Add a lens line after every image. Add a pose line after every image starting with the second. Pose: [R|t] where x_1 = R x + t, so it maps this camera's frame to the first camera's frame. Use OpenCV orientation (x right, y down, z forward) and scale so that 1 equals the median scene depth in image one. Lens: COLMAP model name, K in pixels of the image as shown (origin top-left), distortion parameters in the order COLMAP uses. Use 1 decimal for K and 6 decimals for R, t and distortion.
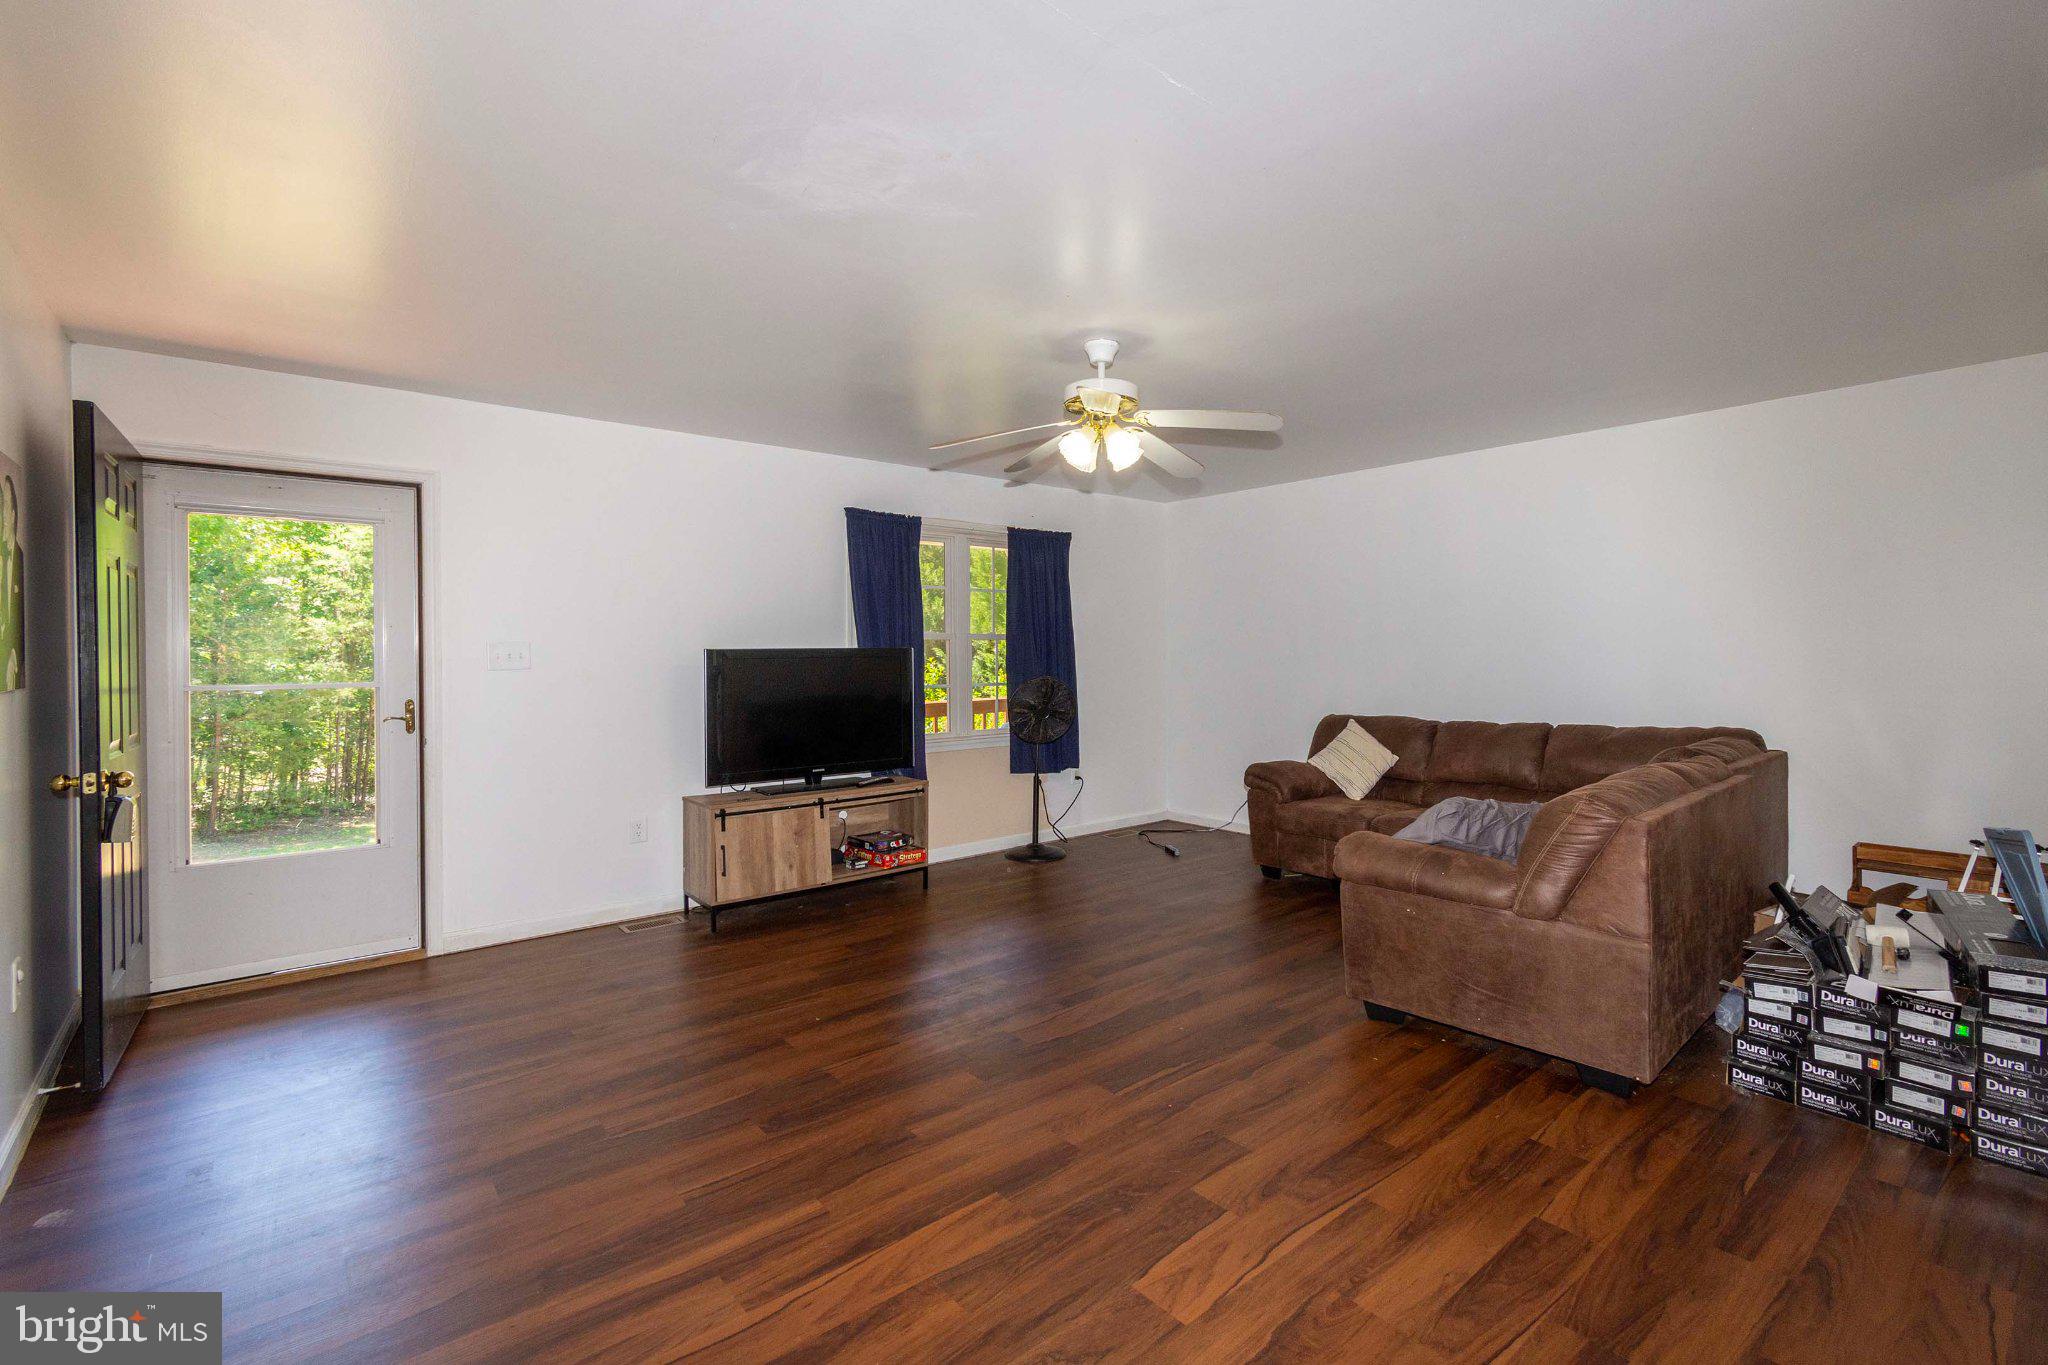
lens RADIAL K [[924.4, 0, 1048.9], [0, 924.4, 657.3], [0, 0, 1]] dist [0.001901, -0.000527]
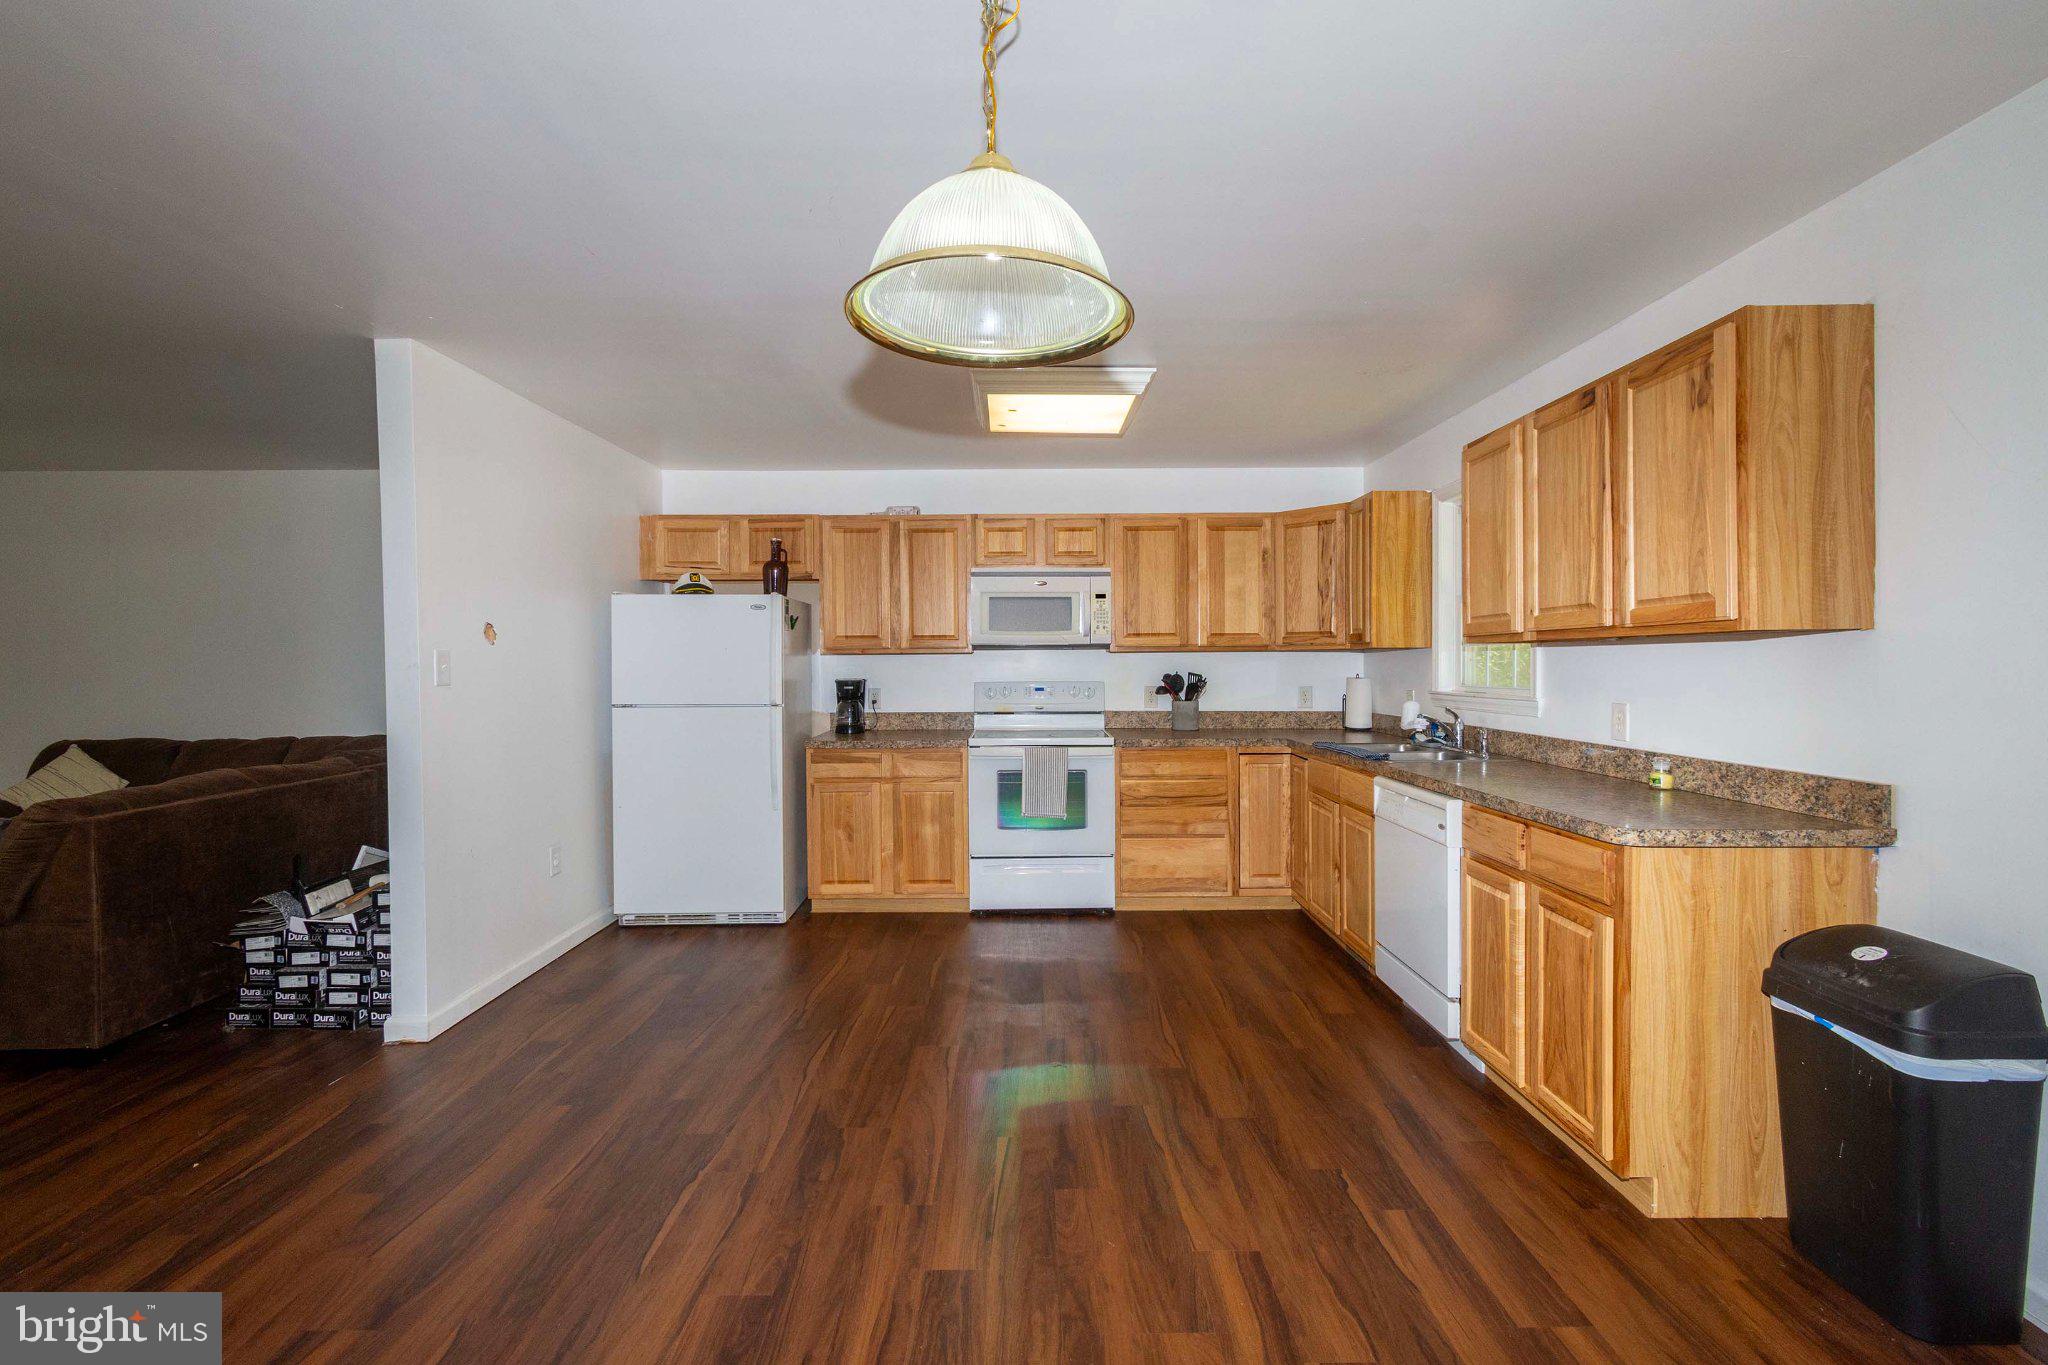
lens RADIAL K [[905.2, 0, 1028.7], [0, 905.2, 670.6], [0, 0, 1]] dist [0.003227, -0.000791]
pose [[0.648160, -0.001621, 0.761502, 0.319136], [0.004312, 0.999990, -0.001542, -0.000220], [-0.761492, 0.004283, 0.648160, -0.359232]]
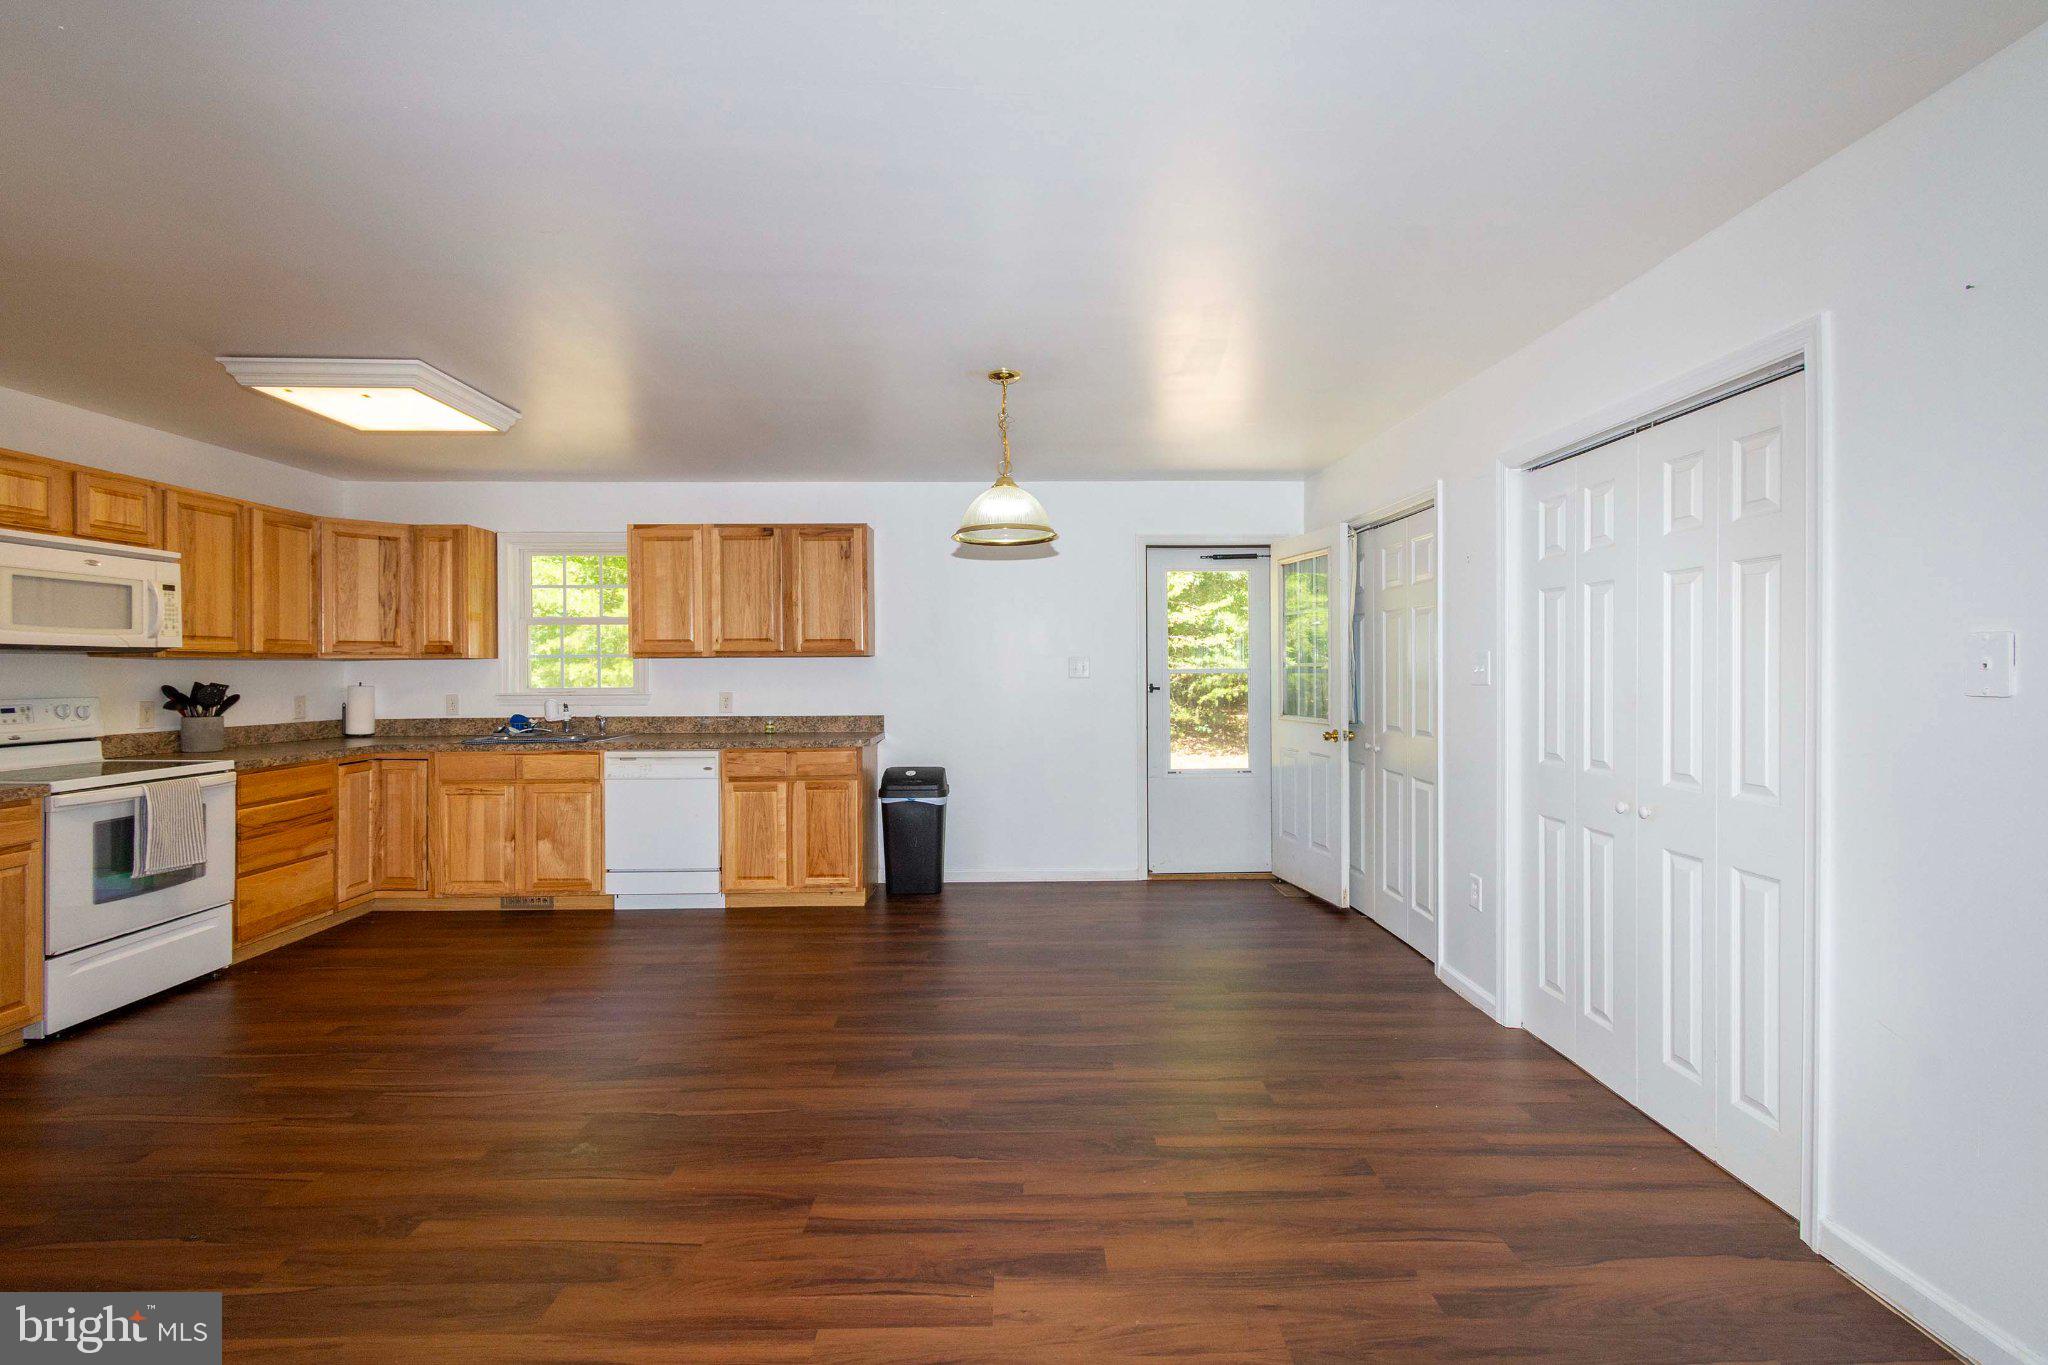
lens RADIAL K [[905.2, 0, 1028.7], [0, 905.2, 670.6], [0, 0, 1]] dist [0.003227, -0.000791]
pose [[-0.770668, 0.009312, 0.637169, 0.022123], [0.015094, 0.999879, 0.003643, -0.002424], [-0.637058, 0.012425, -0.770715, 0.434404]]
